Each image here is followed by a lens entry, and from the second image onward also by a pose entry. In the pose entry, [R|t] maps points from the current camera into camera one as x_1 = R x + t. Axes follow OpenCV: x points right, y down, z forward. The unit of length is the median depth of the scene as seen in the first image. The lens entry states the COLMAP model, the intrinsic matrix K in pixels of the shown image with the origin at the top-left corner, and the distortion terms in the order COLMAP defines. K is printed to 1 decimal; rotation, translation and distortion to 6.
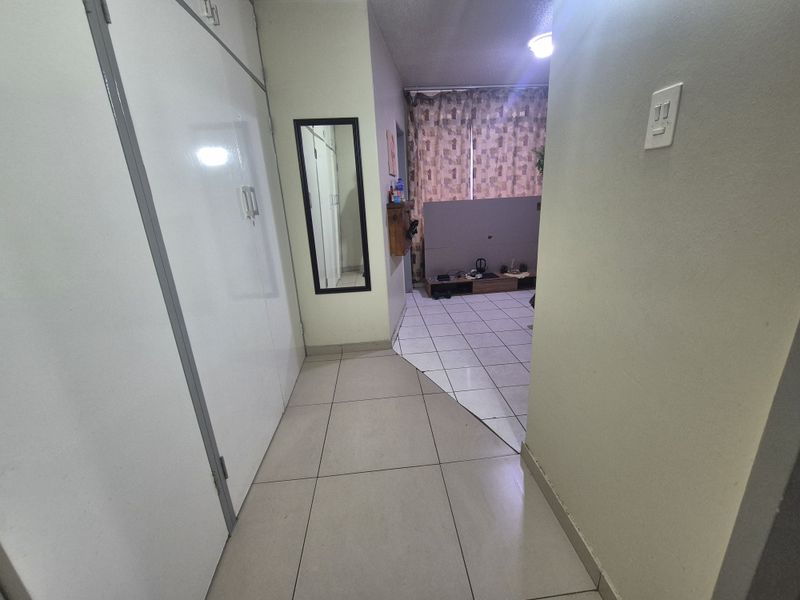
lens RADIAL K [[323.6, 0, 405.6], [0, 323.6, 295.6], [0, 0, 1]] dist [-0.002045, -0.000477]
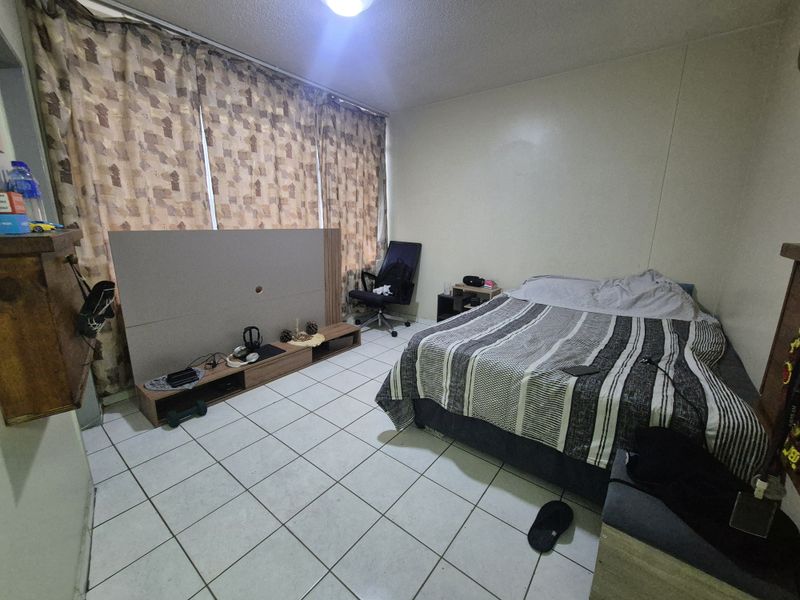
lens RADIAL K [[323.6, 0, 405.6], [0, 323.6, 295.6], [0, 0, 1]] dist [-0.002045, -0.000477]
pose [[0.676394, -0.104535, 0.729084, -0.003355], [0.169672, 0.985369, -0.016130, -0.114529], [-0.716730, 0.134616, 0.684234, 0.379803]]
